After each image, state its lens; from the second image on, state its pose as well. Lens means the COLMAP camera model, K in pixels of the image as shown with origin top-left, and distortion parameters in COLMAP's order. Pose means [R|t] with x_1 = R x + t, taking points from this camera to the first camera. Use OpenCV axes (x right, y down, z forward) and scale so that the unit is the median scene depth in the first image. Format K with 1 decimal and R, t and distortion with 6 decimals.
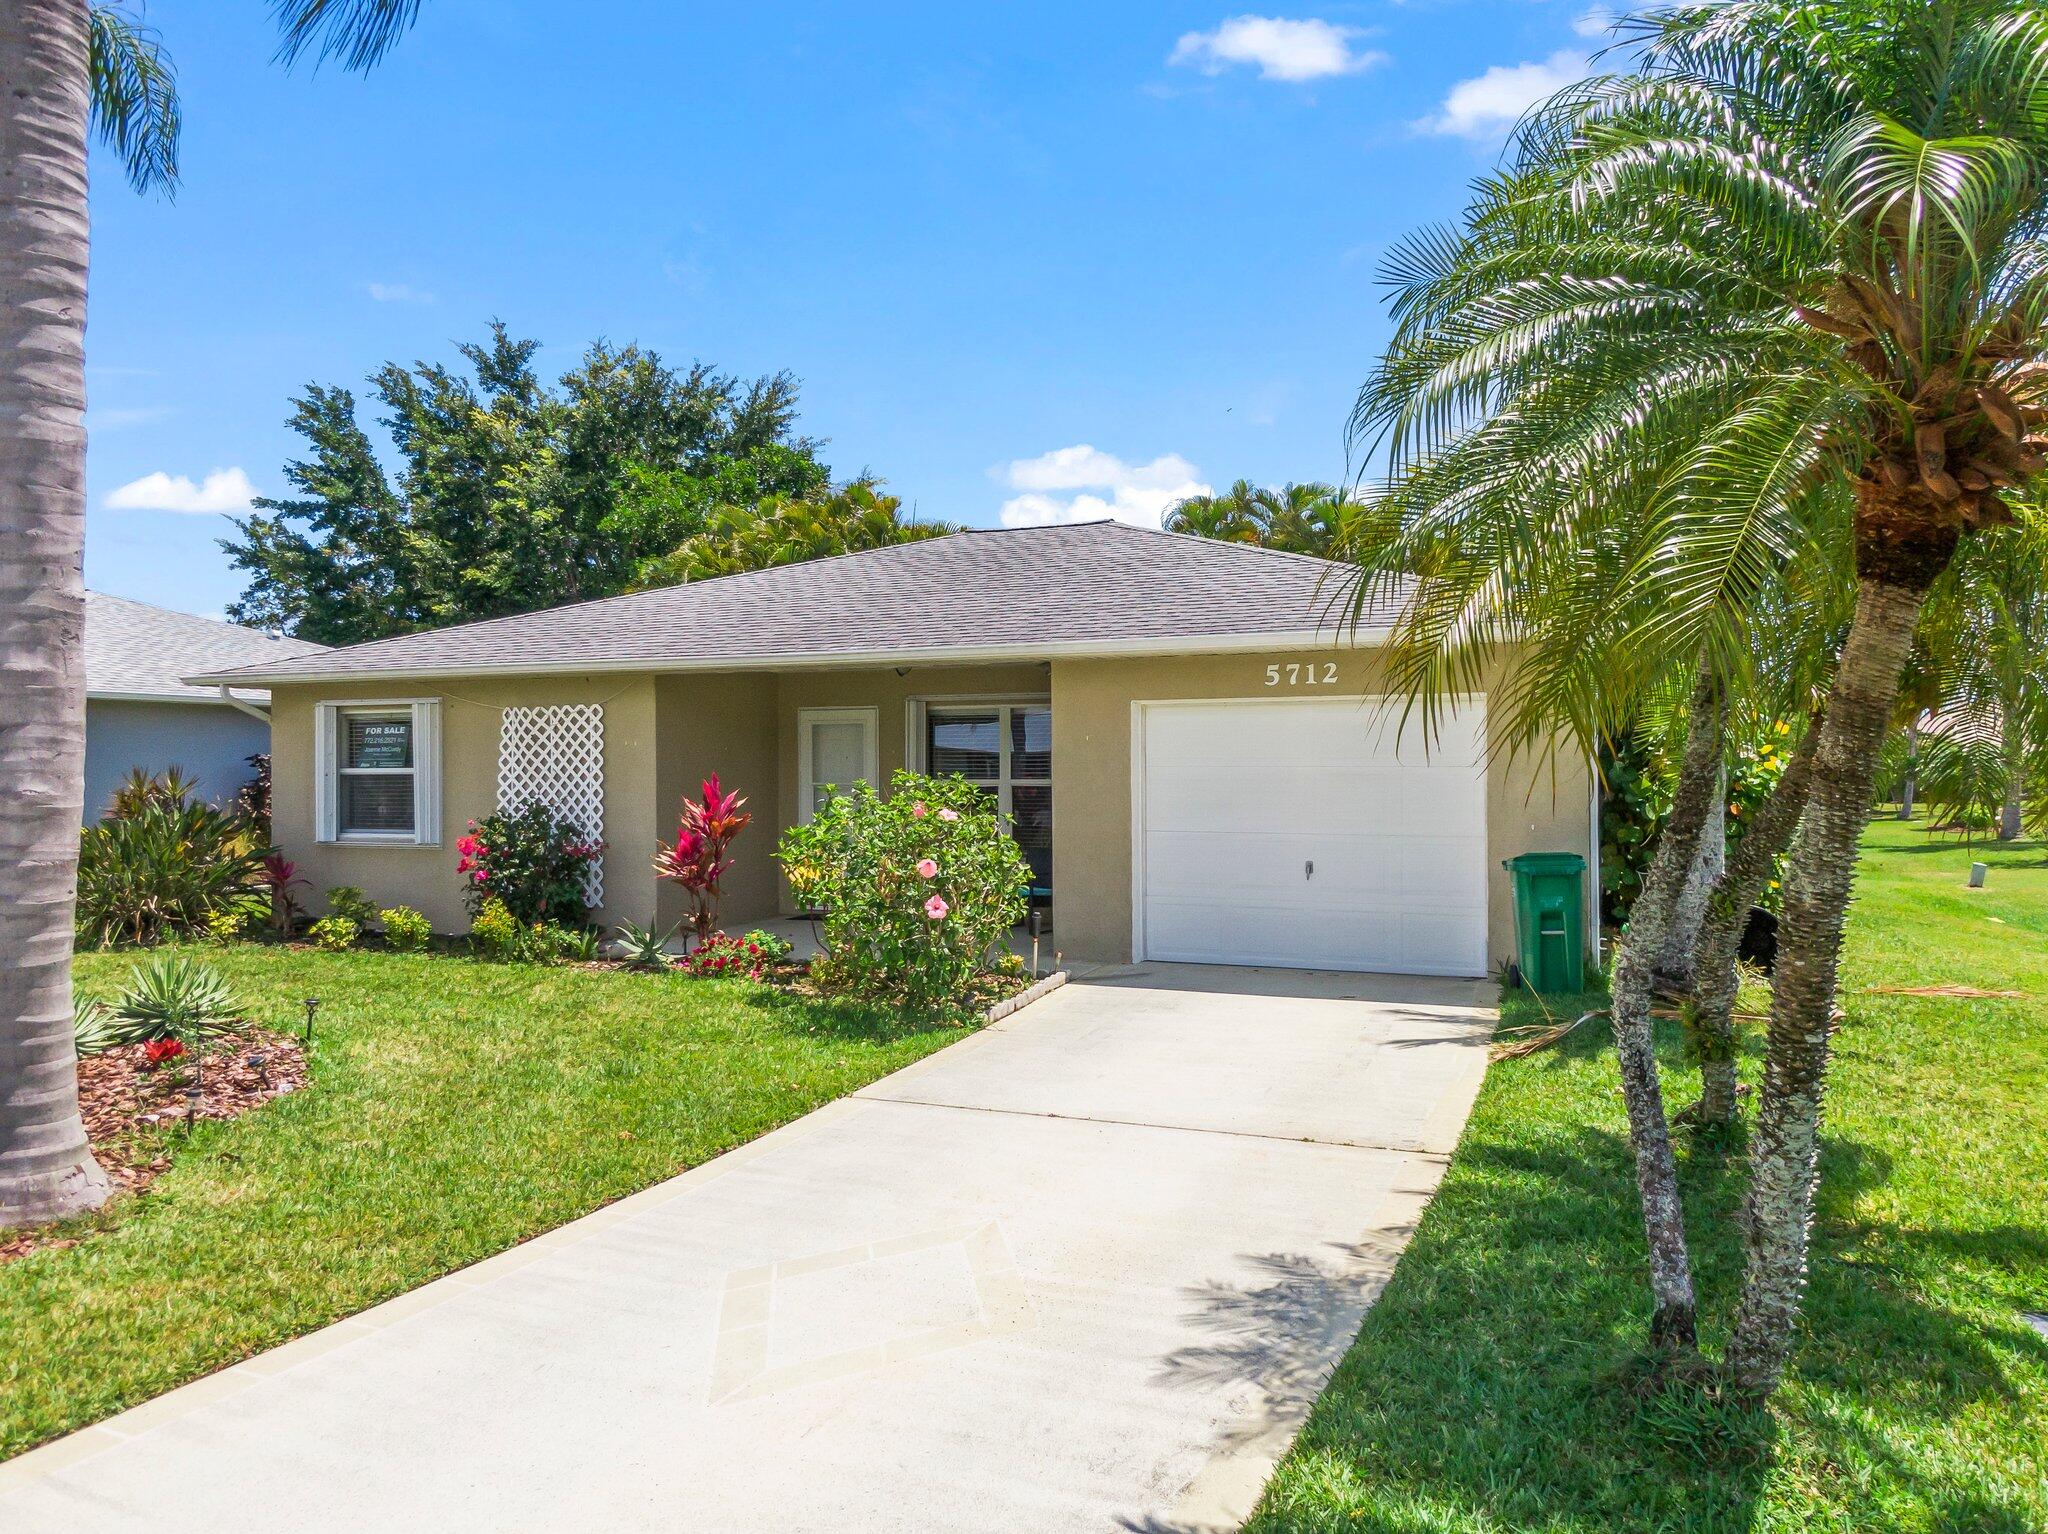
lens RADIAL K [[1505.2, 0, 1024.0], [0, 1505.2, 767.0], [0, 0, 1]] dist [0.004658, -0.003537]
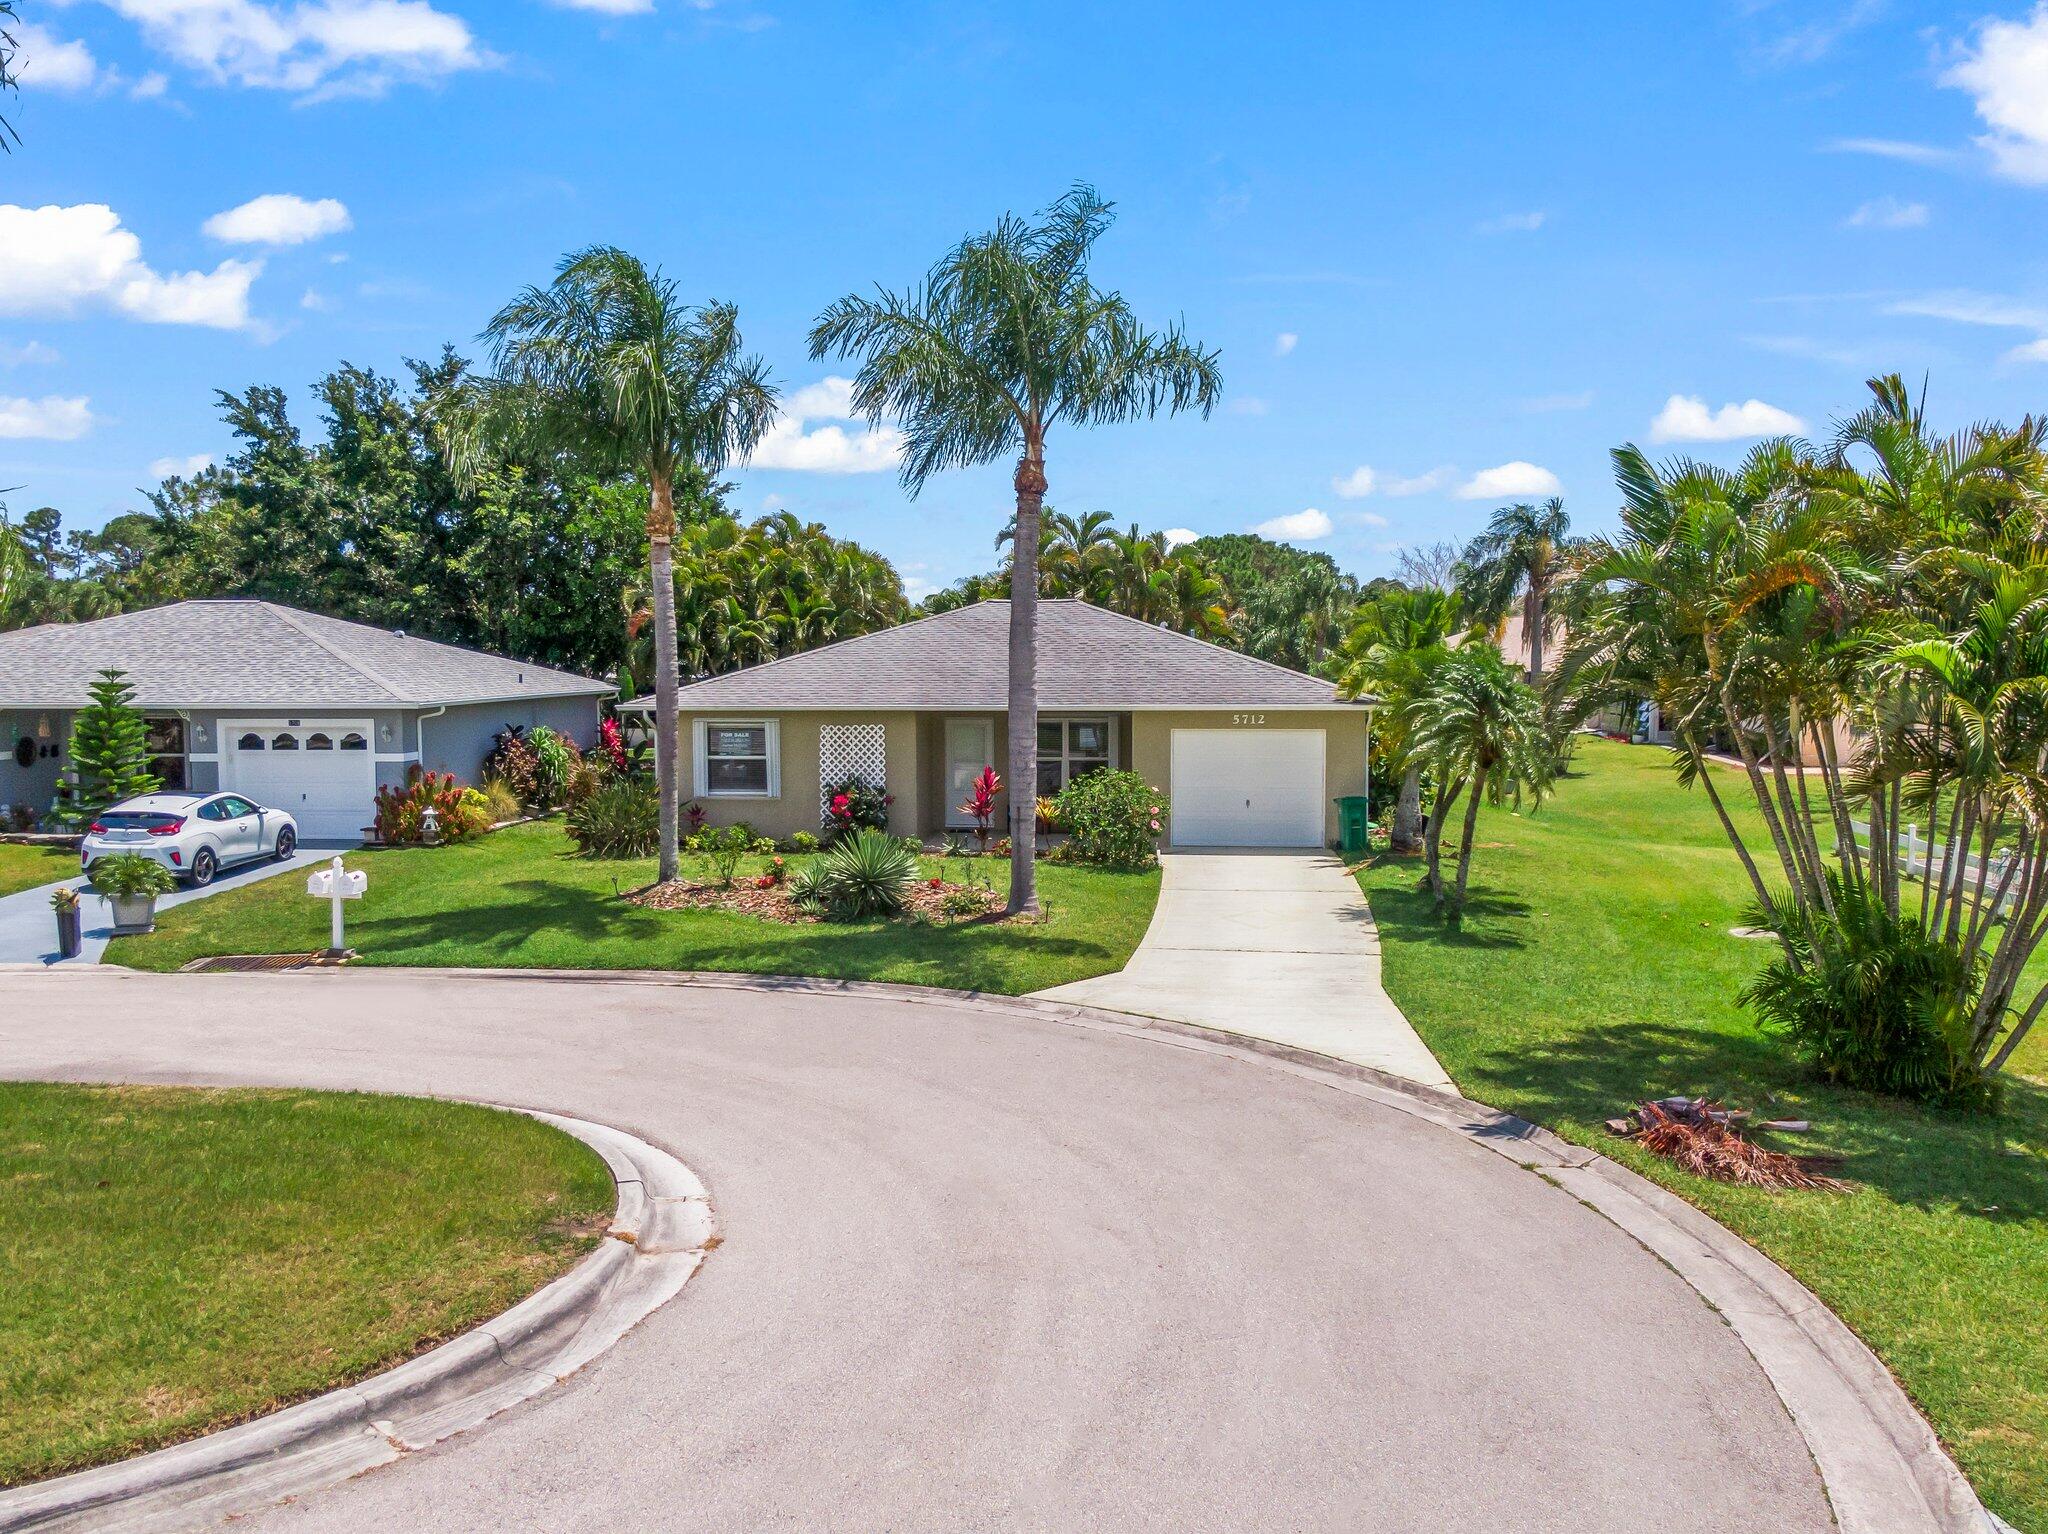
lens RADIAL K [[1874.4, 0, 1024.0], [0, 1874.4, 767.0], [0, 0, 1]] dist [0.003737, 0.002267]
pose [[0.953162, -0.021490, 0.301697, -0.814377], [-0.001390, 0.997151, 0.075417, -0.164692], [-0.302458, -0.072304, 0.950416, -1.314963]]
